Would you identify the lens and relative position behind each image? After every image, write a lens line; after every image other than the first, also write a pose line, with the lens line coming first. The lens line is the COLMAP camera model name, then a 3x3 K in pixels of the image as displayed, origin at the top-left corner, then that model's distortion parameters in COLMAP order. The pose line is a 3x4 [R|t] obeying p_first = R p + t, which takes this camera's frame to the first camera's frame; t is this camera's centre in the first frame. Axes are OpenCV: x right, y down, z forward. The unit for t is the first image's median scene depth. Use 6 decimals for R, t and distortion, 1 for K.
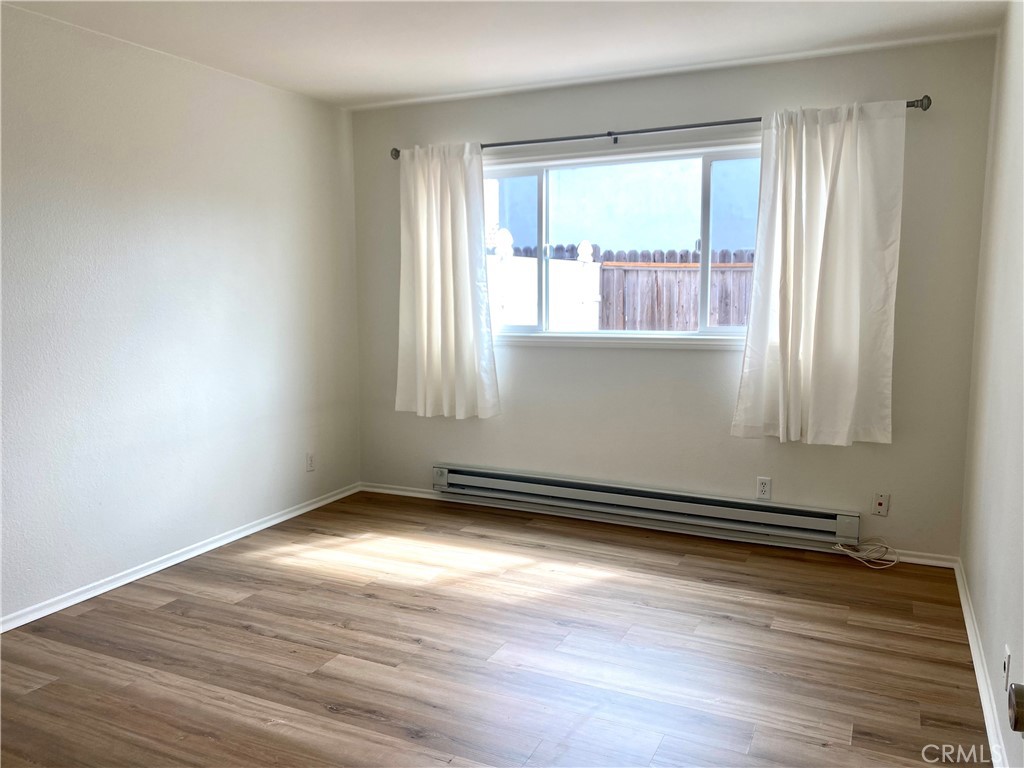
lens RADIAL K [[793.8, 0, 510.0], [0, 793.8, 383.3], [0, 0, 1]] dist [0.046053, -0.052798]
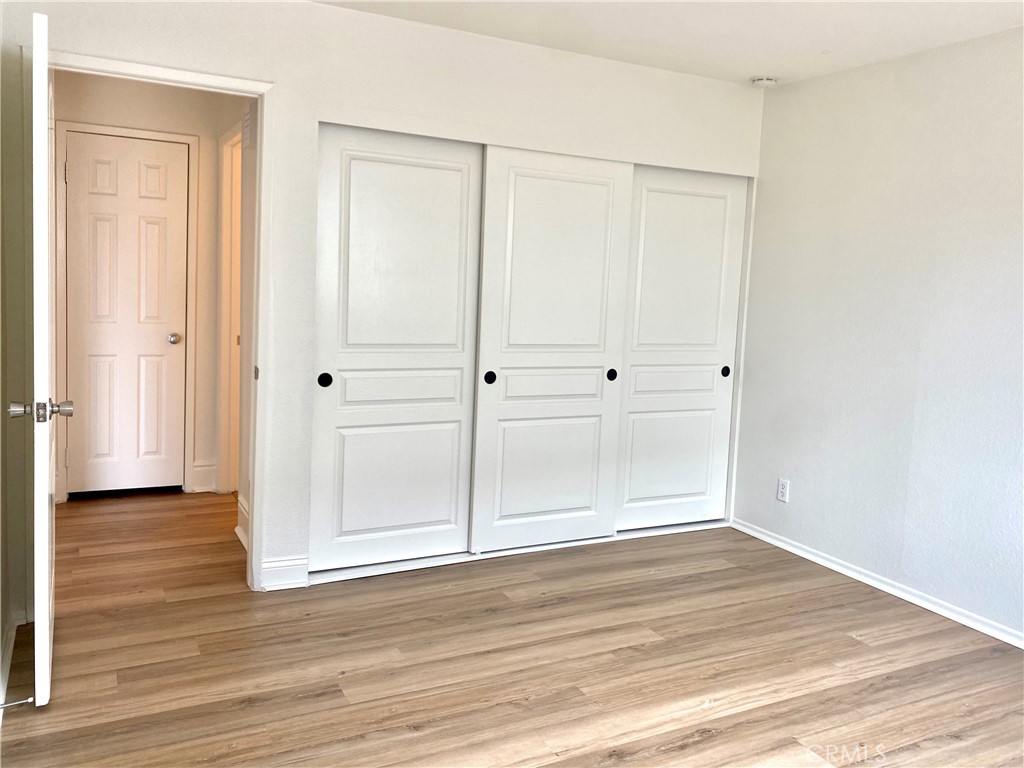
lens RADIAL K [[793.8, 0, 511.7], [0, 793.8, 378.1], [0, 0, 1]] dist [0.046053, -0.052798]
pose [[-0.600045, 0.083886, -0.795556, 0.600164], [-0.132634, 0.970290, 0.202350, -0.154057], [0.788895, 0.226937, -0.571091, 1.179094]]
